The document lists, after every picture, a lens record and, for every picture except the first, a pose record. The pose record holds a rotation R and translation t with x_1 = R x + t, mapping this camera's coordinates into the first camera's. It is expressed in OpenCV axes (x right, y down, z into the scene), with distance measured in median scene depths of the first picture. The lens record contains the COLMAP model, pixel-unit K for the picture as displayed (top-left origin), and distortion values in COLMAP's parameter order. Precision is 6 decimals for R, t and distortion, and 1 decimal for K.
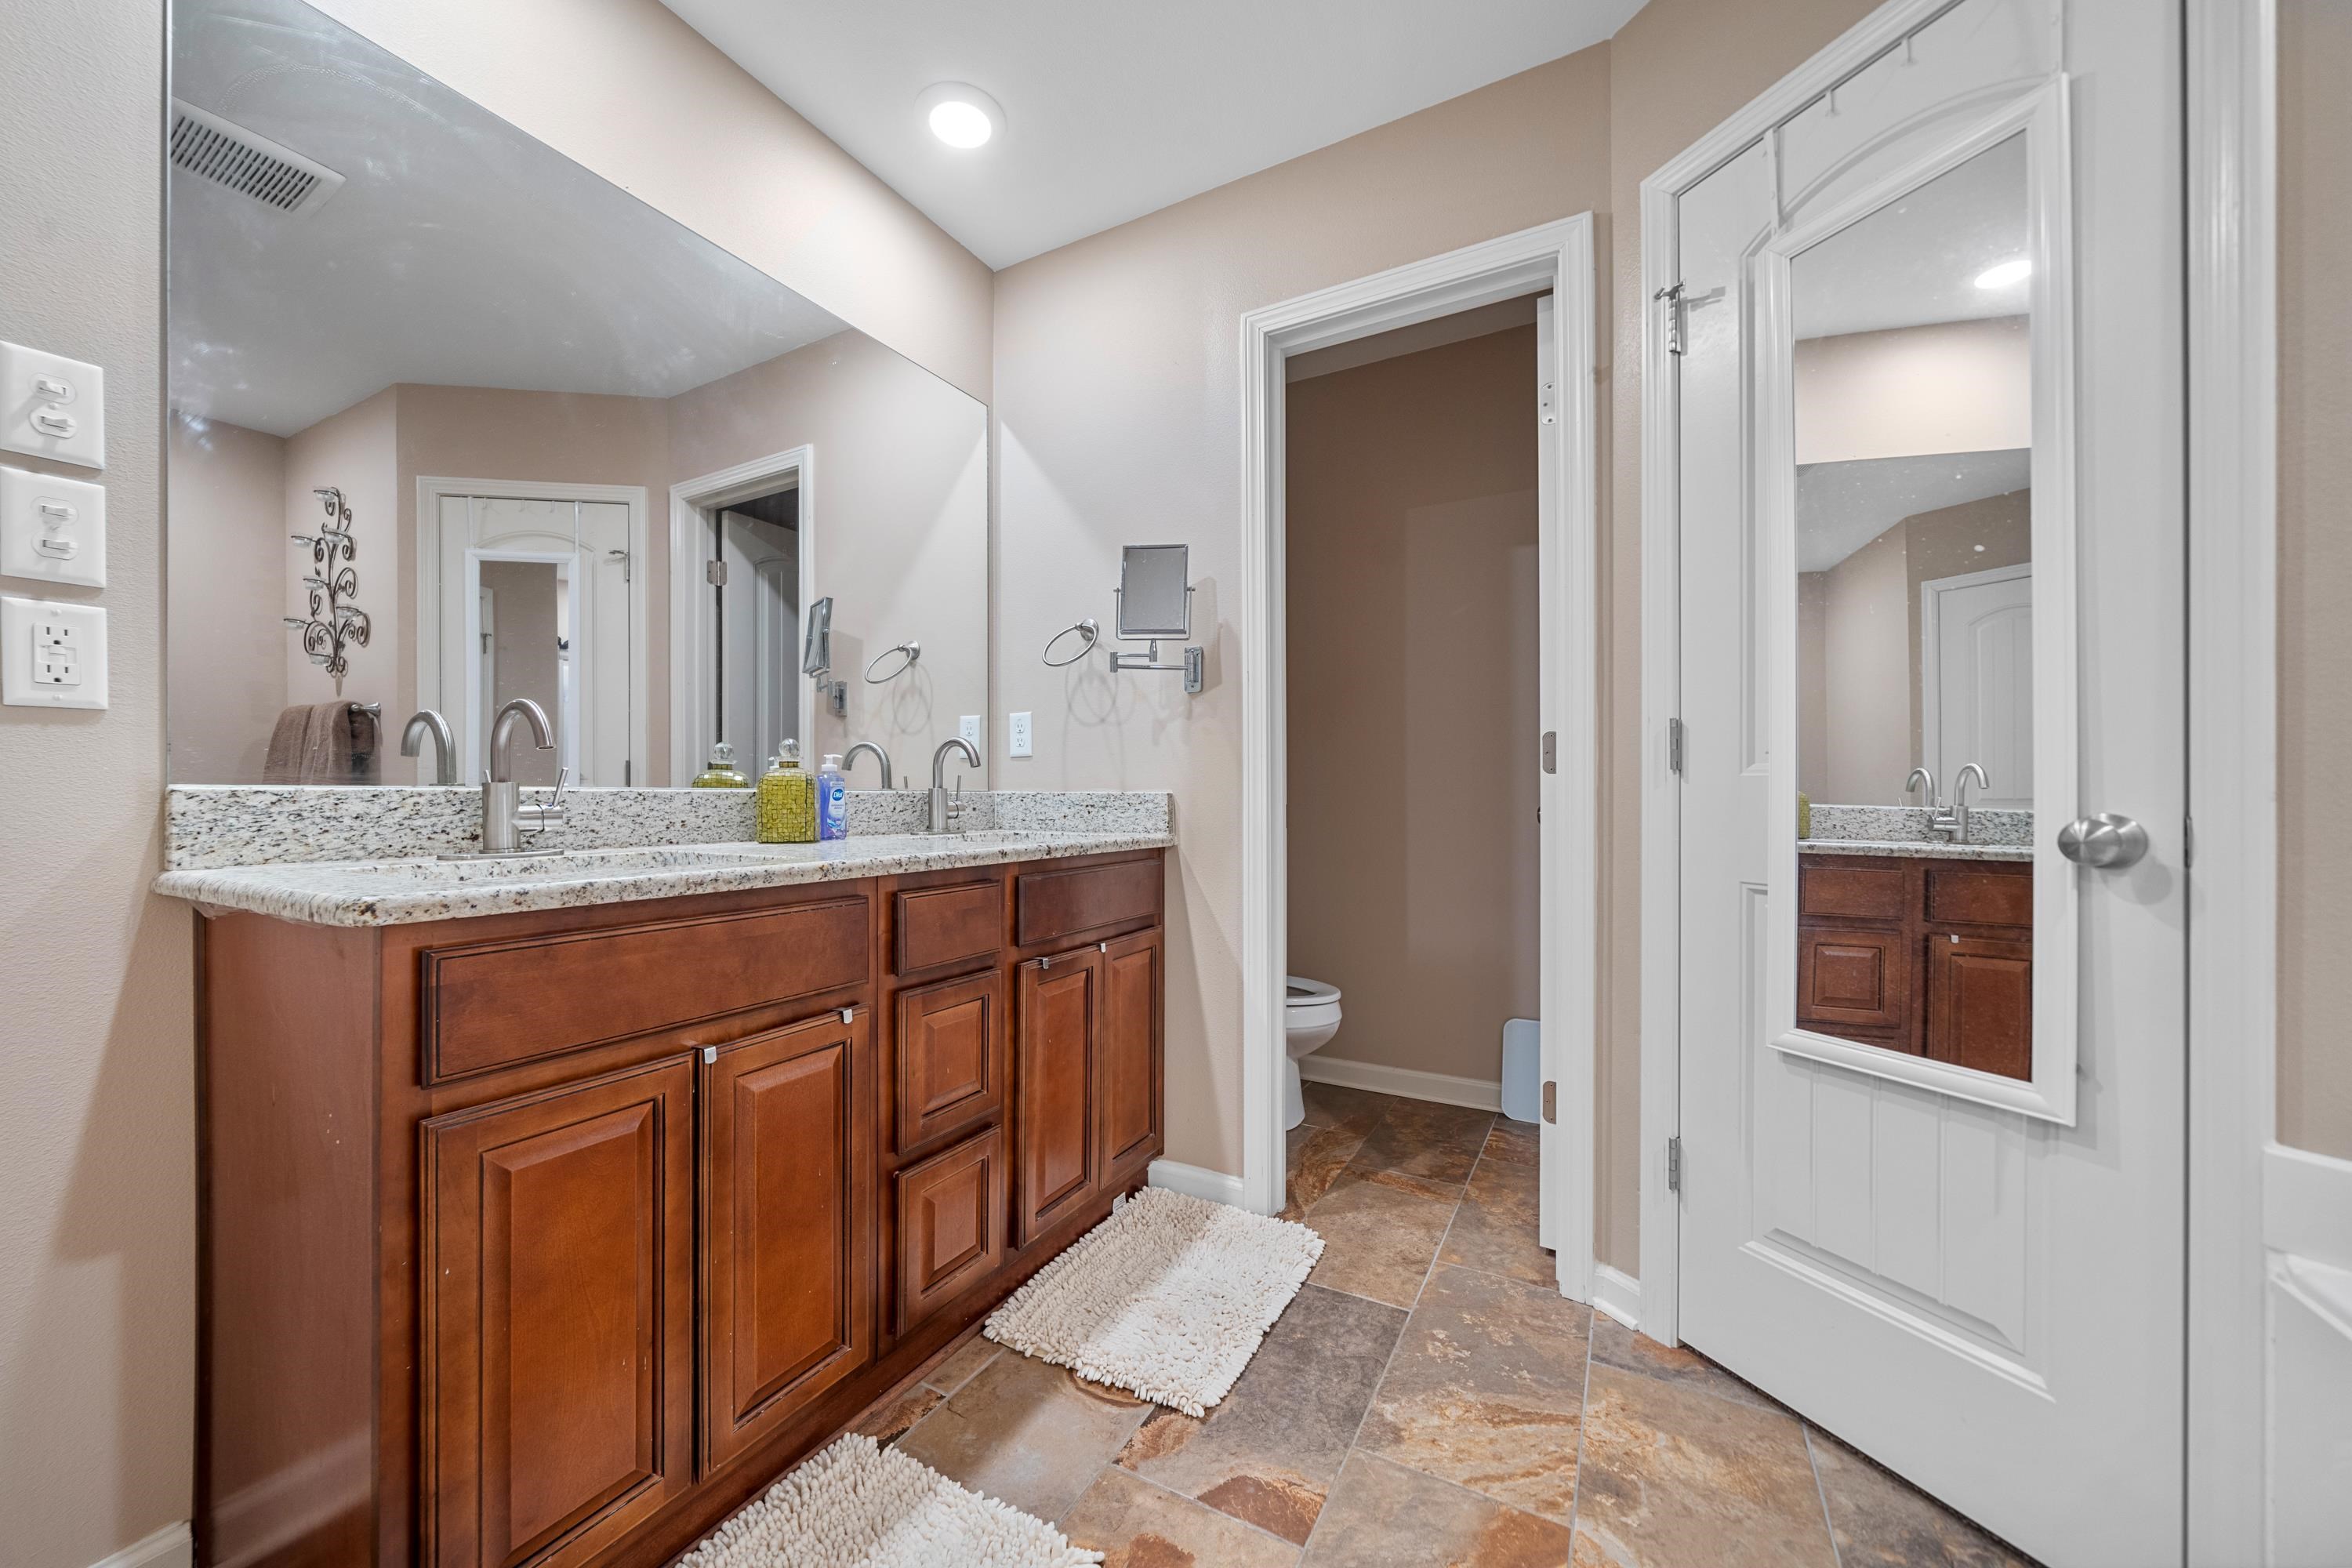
lens RADIAL K [[871.8, 0, 1176.0], [0, 871.8, 784.0], [0, 0, 1]] dist [-0.003458, -0.000160]
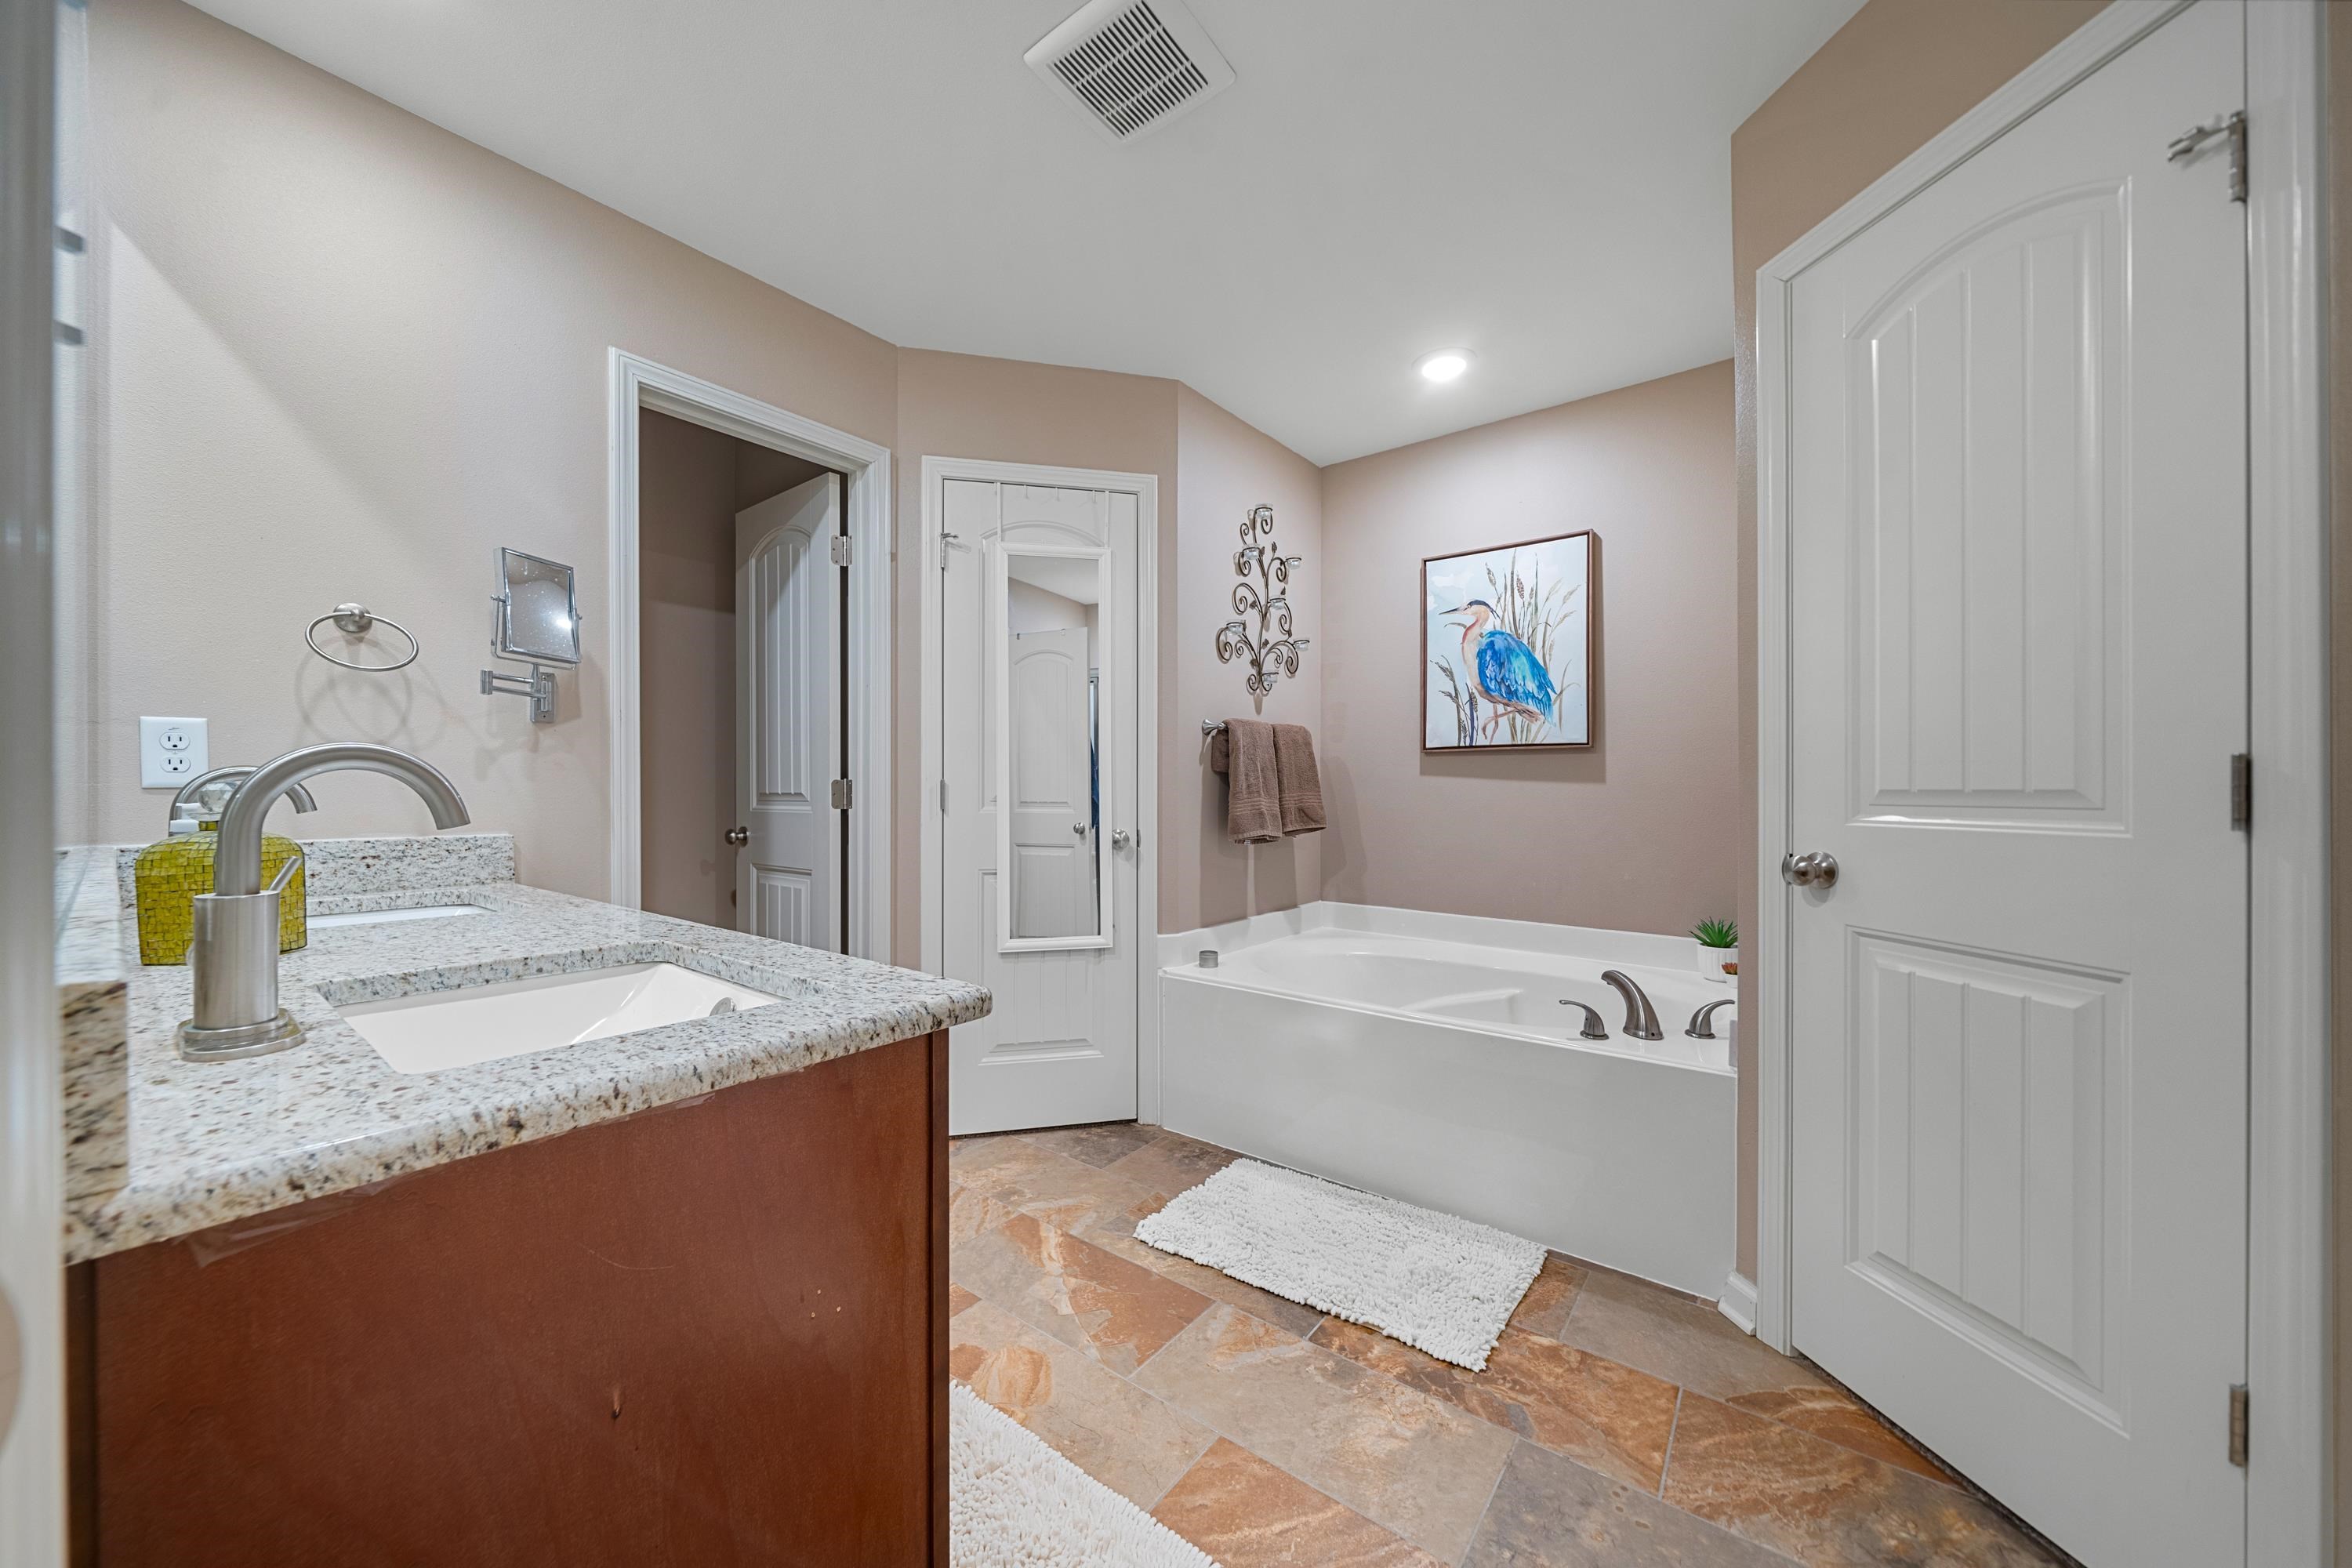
lens RADIAL K [[816.1, 0, 1158.6], [0, 816.1, 766.0], [0, 0, 1]] dist [-0.004524, -0.000248]
pose [[0.160837, 0.033030, 0.986428, -0.923951], [-0.010678, 0.999440, -0.031725, -0.052025], [-0.986923, -0.005430, 0.161099, 0.298157]]
